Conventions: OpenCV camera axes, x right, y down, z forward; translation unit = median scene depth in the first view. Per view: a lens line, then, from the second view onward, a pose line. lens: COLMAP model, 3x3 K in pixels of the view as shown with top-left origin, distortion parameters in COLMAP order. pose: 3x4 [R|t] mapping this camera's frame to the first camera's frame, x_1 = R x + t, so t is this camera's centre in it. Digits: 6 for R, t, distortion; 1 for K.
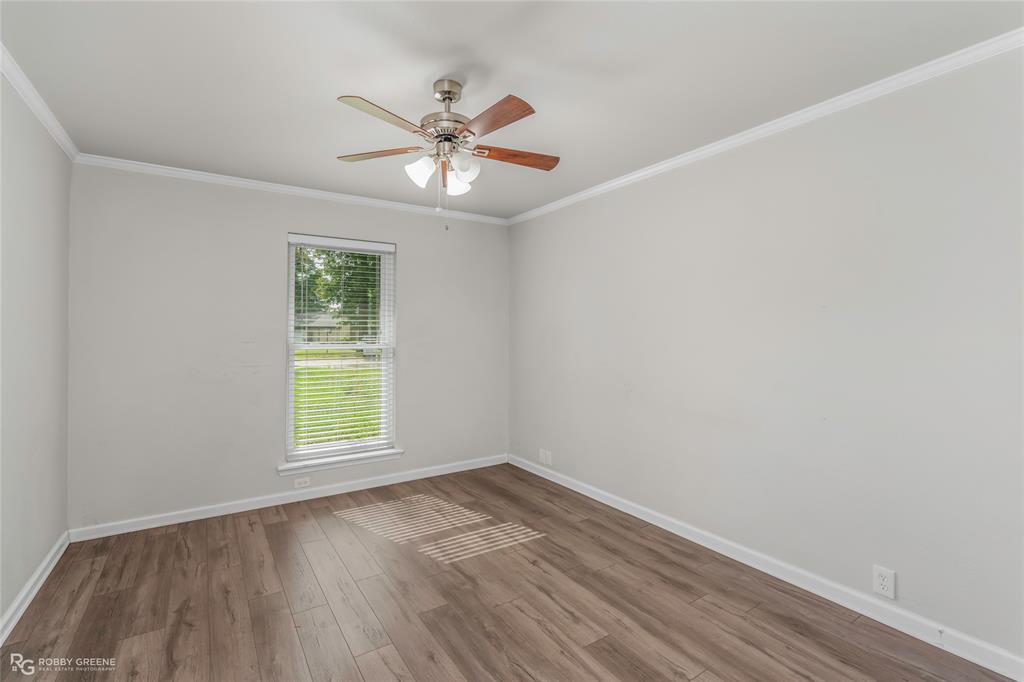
lens RADIAL K [[458.4, 0, 511.3], [0, 458.4, 336.4], [0, 0, 1]] dist [-0.000214, 0.000320]
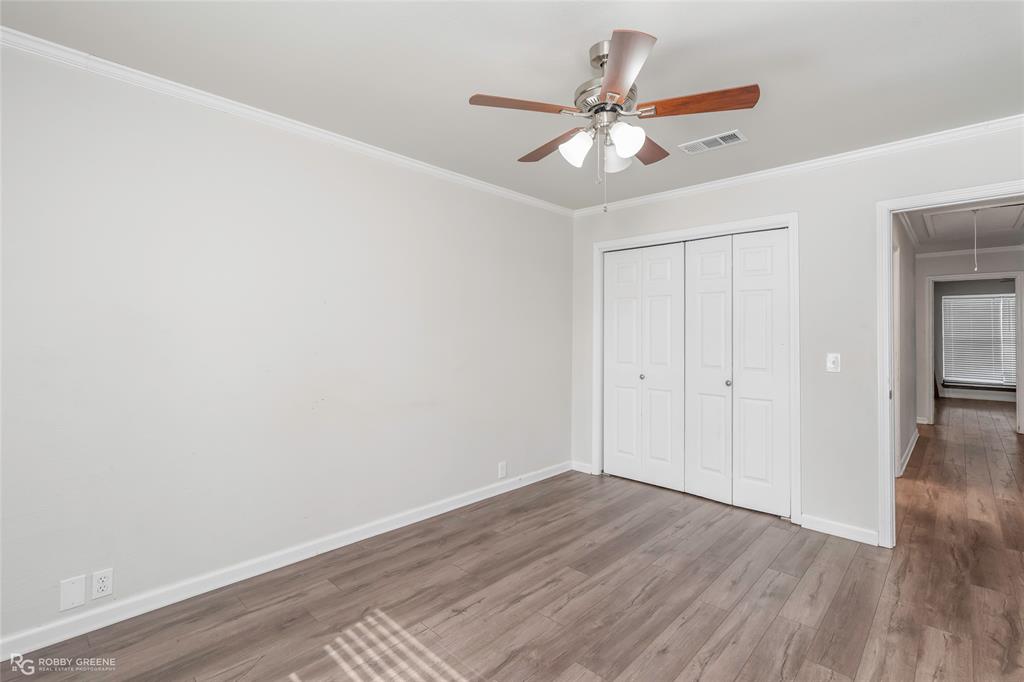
lens RADIAL K [[458.4, 0, 511.3], [0, 458.4, 336.4], [0, 0, 1]] dist [-0.000214, 0.000320]
pose [[-0.207669, -0.006561, 0.978177, -0.729754], [-0.004977, 0.999972, 0.005650, 0.000510], [-0.978186, -0.003695, -0.207696, 1.032445]]
